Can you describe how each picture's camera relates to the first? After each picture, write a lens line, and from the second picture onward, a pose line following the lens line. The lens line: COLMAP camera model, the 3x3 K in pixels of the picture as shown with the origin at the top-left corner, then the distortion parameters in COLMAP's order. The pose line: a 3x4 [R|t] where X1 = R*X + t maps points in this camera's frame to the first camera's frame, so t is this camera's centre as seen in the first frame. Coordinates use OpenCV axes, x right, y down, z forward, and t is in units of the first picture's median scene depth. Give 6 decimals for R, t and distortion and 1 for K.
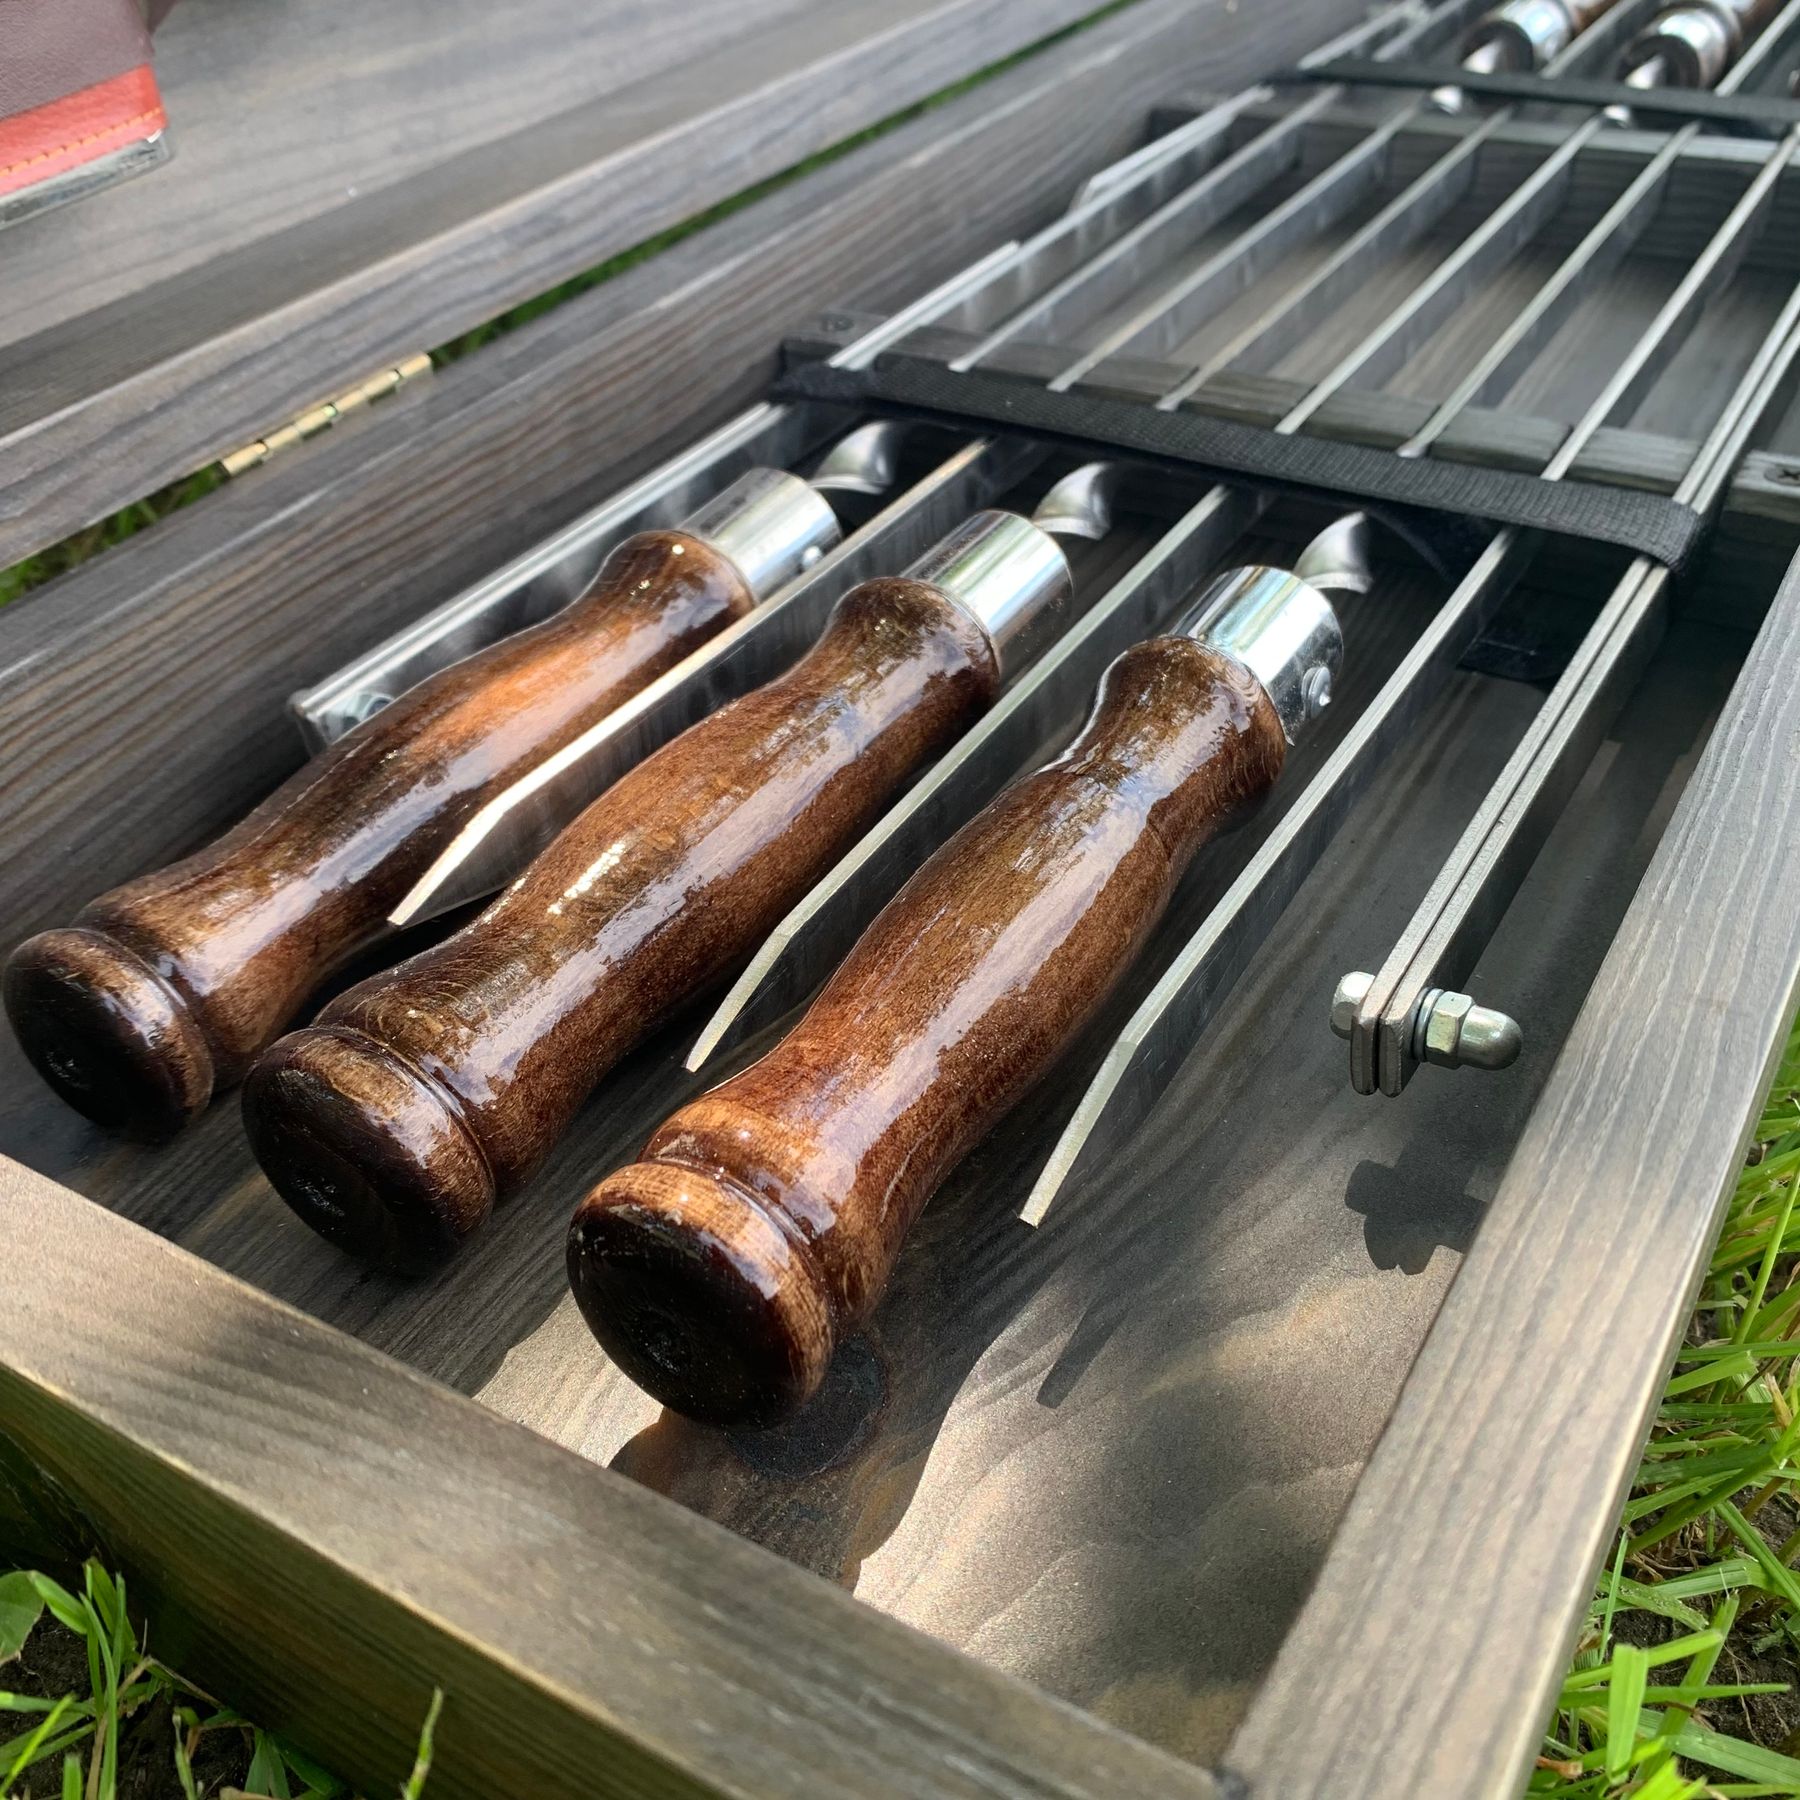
lens RADIAL K [[1852.4, 0, 900.0], [0, 1852.4, 900.0], [0, 0, 1]] dist [0.163487, -0.423328]
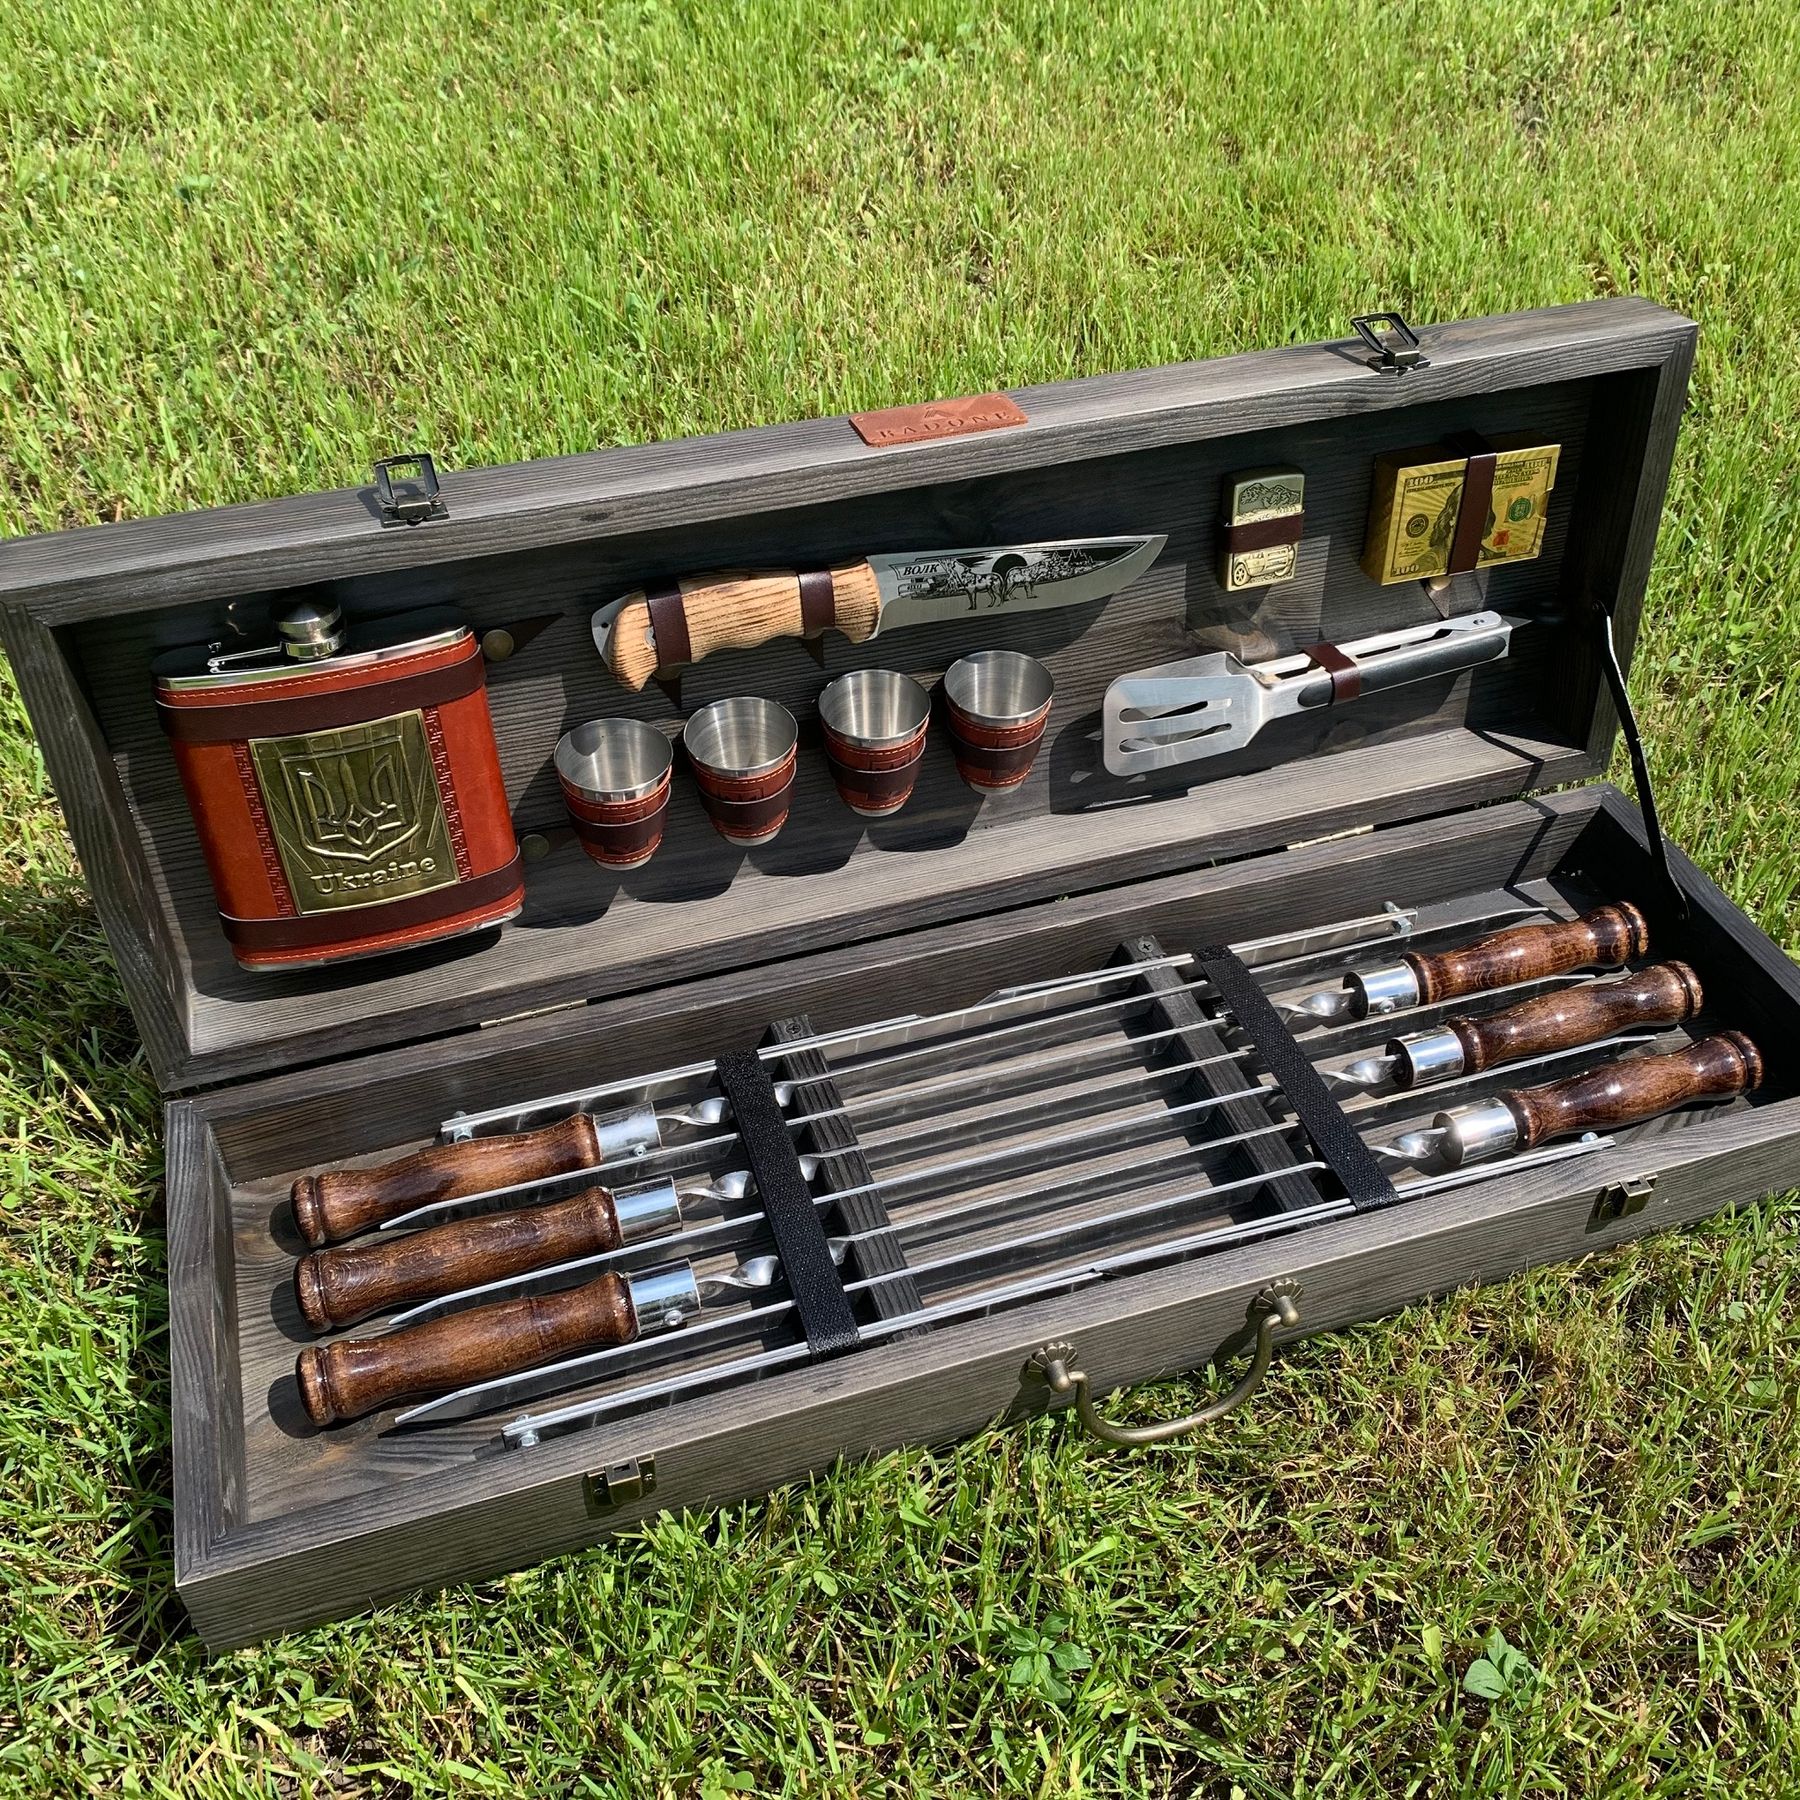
lens RADIAL K [[1852.5, 0, 921.1], [0, 1852.5, 901.5], [0, 0, 1]] dist [0.135598, -0.286077]
pose [[0.753736, 0.468809, -0.460543, 1.459065], [-0.424965, 0.882251, 0.202579, -1.346690], [0.501286, 0.043024, 0.864212, -1.201349]]
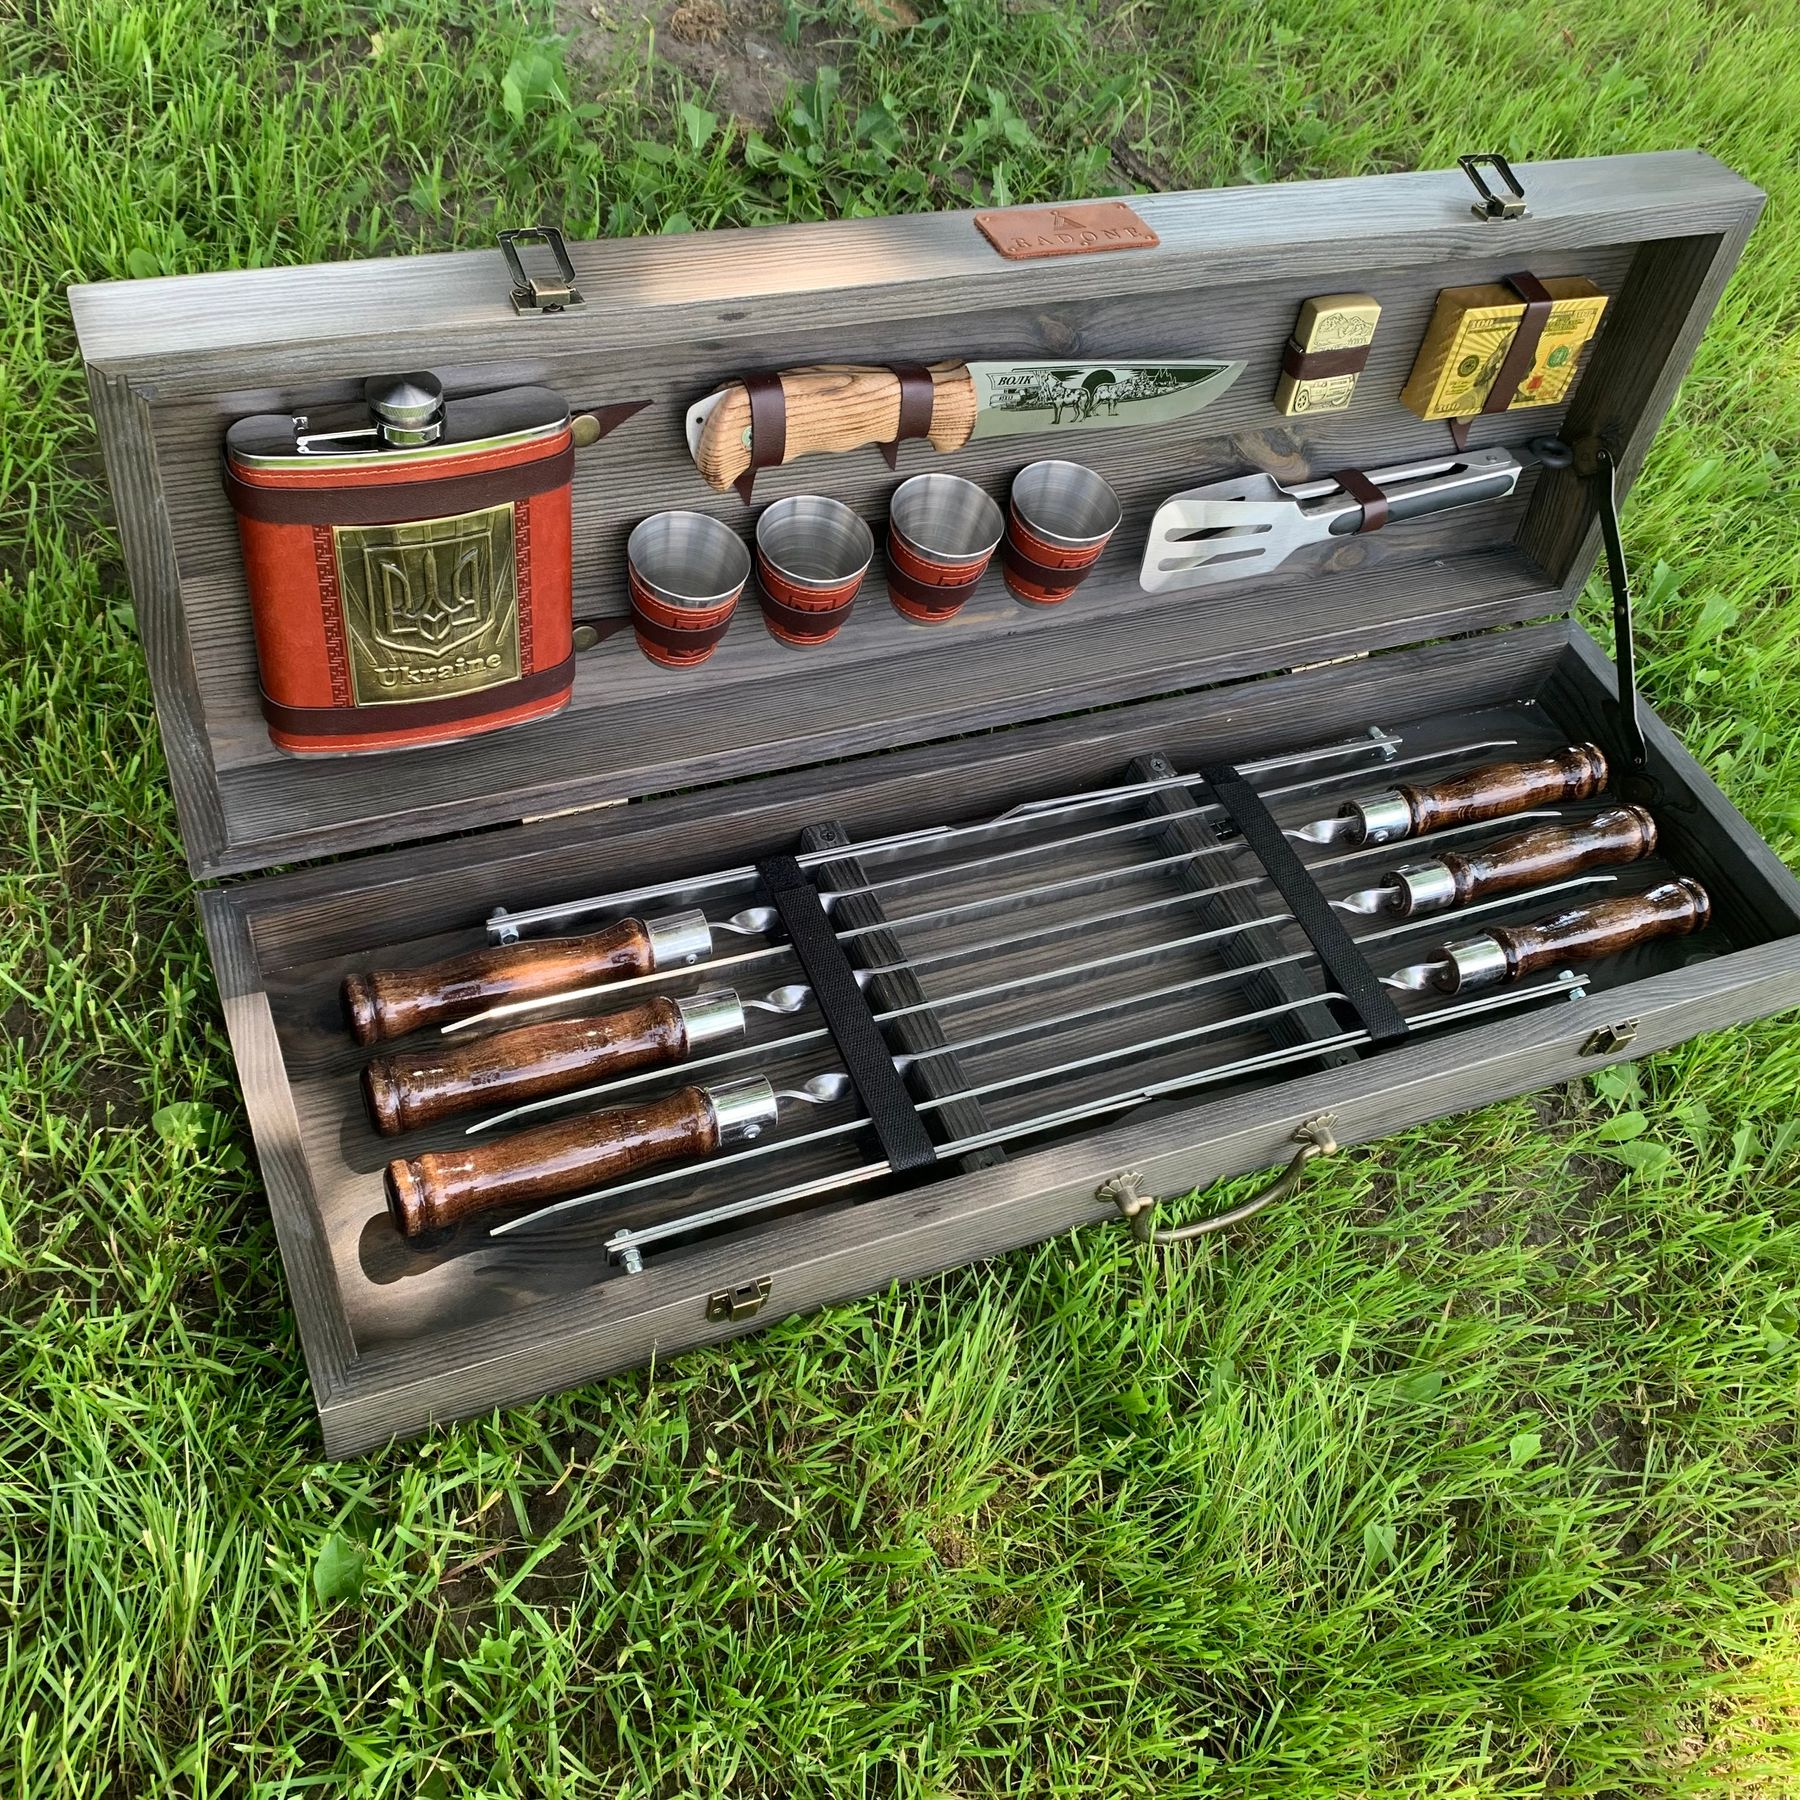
lens RADIAL K [[1852.4, 0, 900.0], [0, 1852.4, 900.0], [0, 0, 1]] dist [0.163487, -0.423328]
pose [[0.785322, 0.577510, -0.223050, 0.811055], [-0.517130, 0.810011, 0.276510, -1.270077], [0.340361, -0.101804, 0.934768, -1.486721]]
